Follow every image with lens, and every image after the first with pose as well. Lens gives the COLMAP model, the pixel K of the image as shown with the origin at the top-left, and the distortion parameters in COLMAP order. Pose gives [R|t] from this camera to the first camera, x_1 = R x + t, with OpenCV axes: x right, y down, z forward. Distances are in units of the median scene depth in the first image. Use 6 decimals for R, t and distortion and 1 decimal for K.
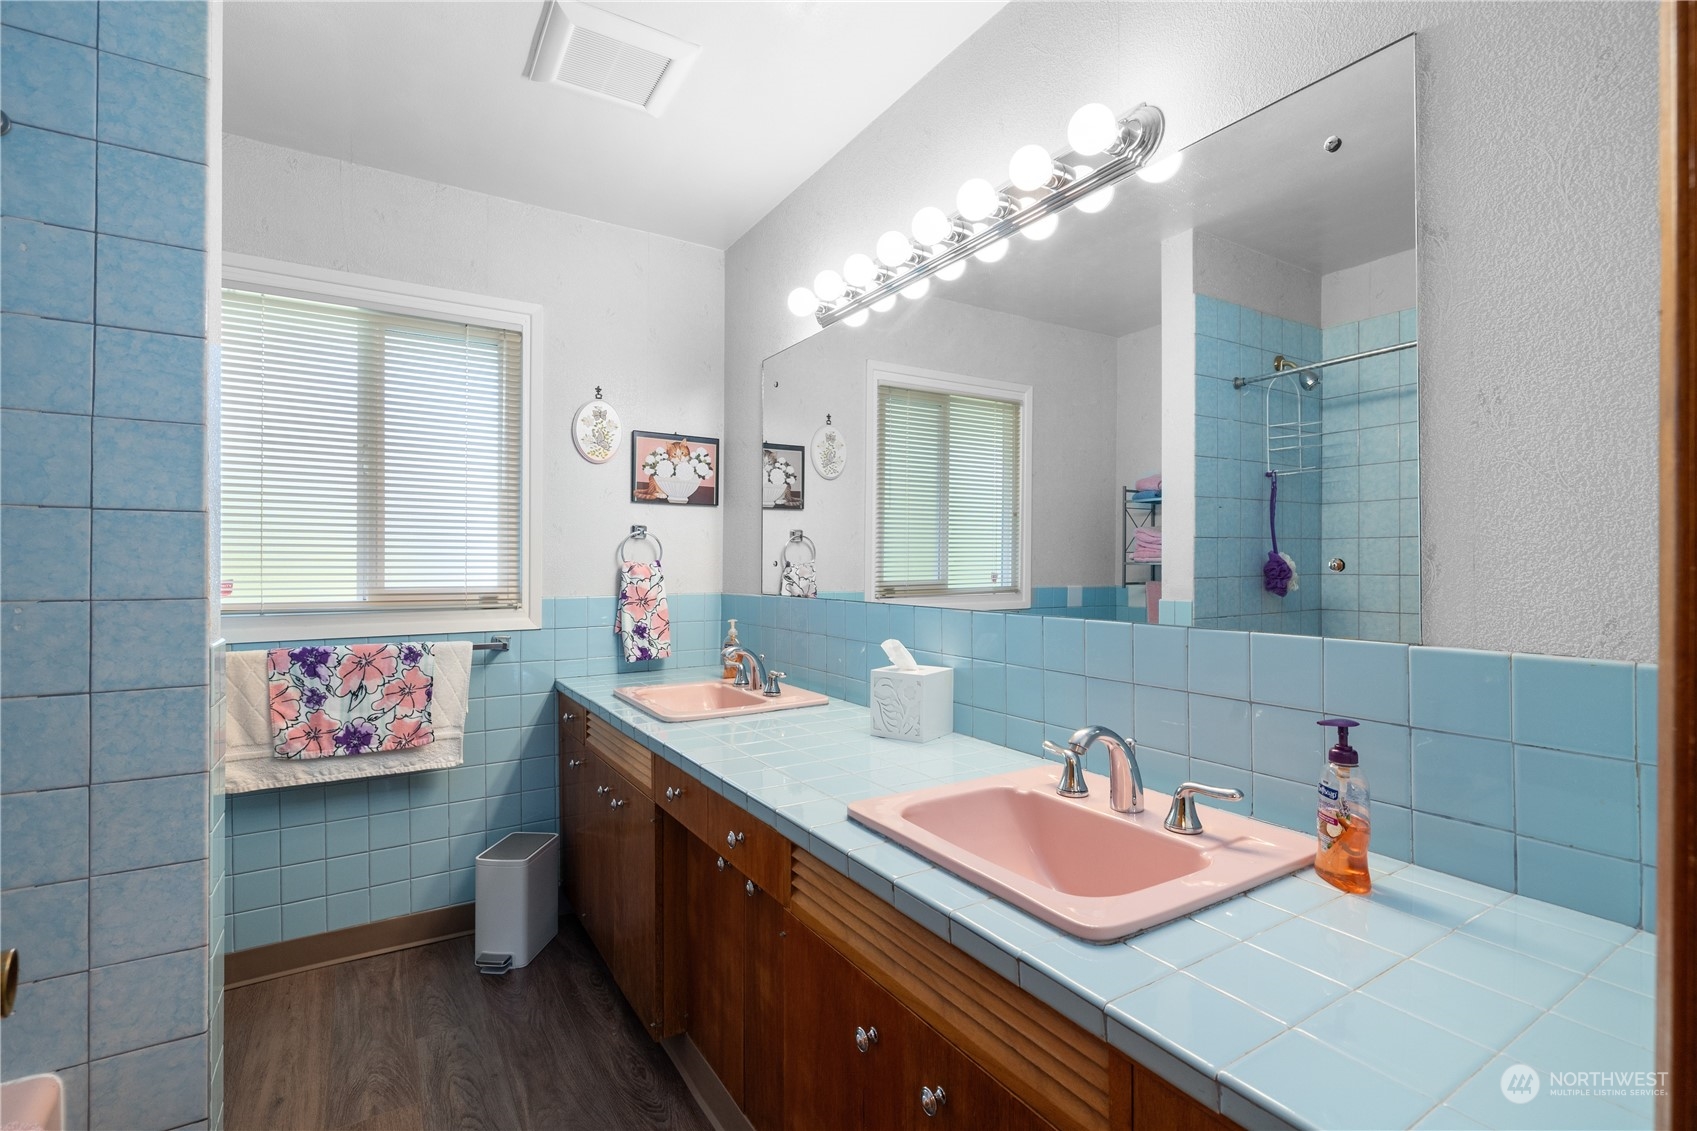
lens RADIAL K [[757.2, 0, 848.1], [0, 757.2, 564.5], [0, 0, 1]] dist [-0.004845, 0.001232]
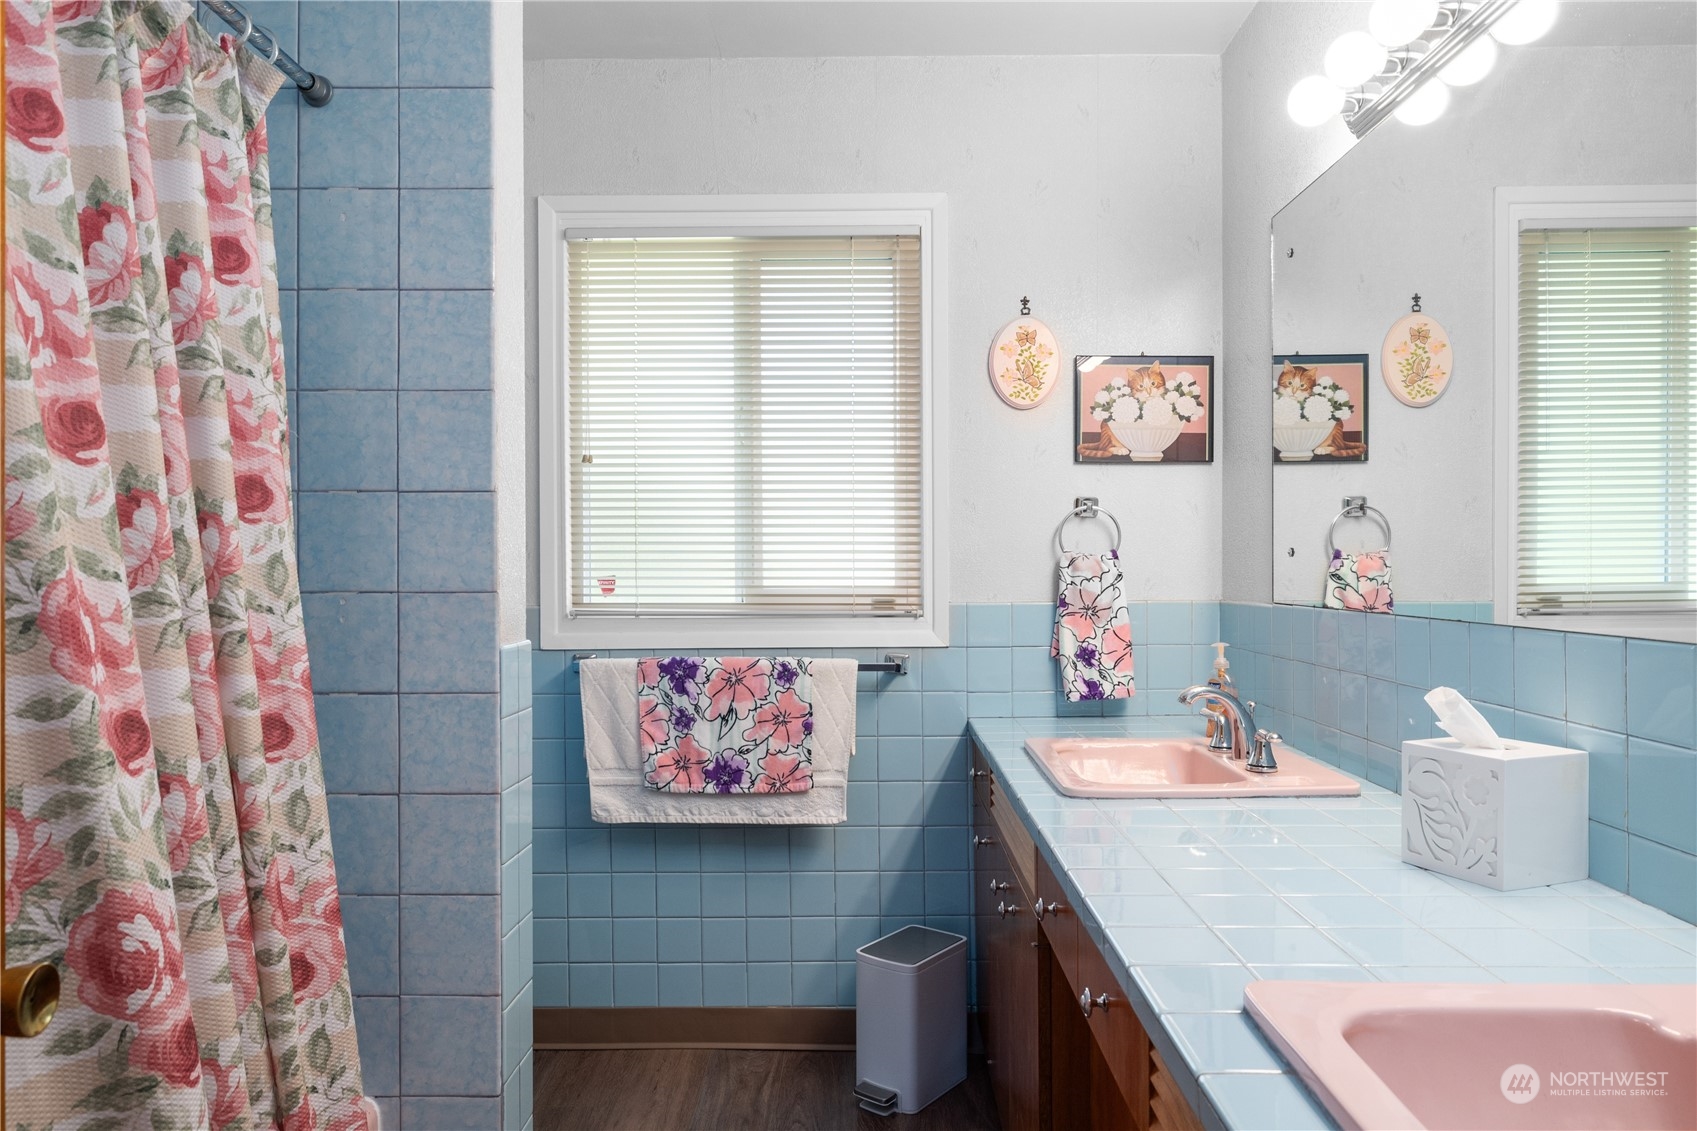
lens RADIAL K [[1095.7, 0, 849.2], [0, 1095.7, 564.7], [0, 0, 1]] dist [-0.004143, -0.001002]
pose [[0.840236, -0.002937, -0.542213, 0.092579], [0.003829, 0.999993, 0.000517, 0.008276], [0.542207, -0.002510, 0.840241, 0.096343]]
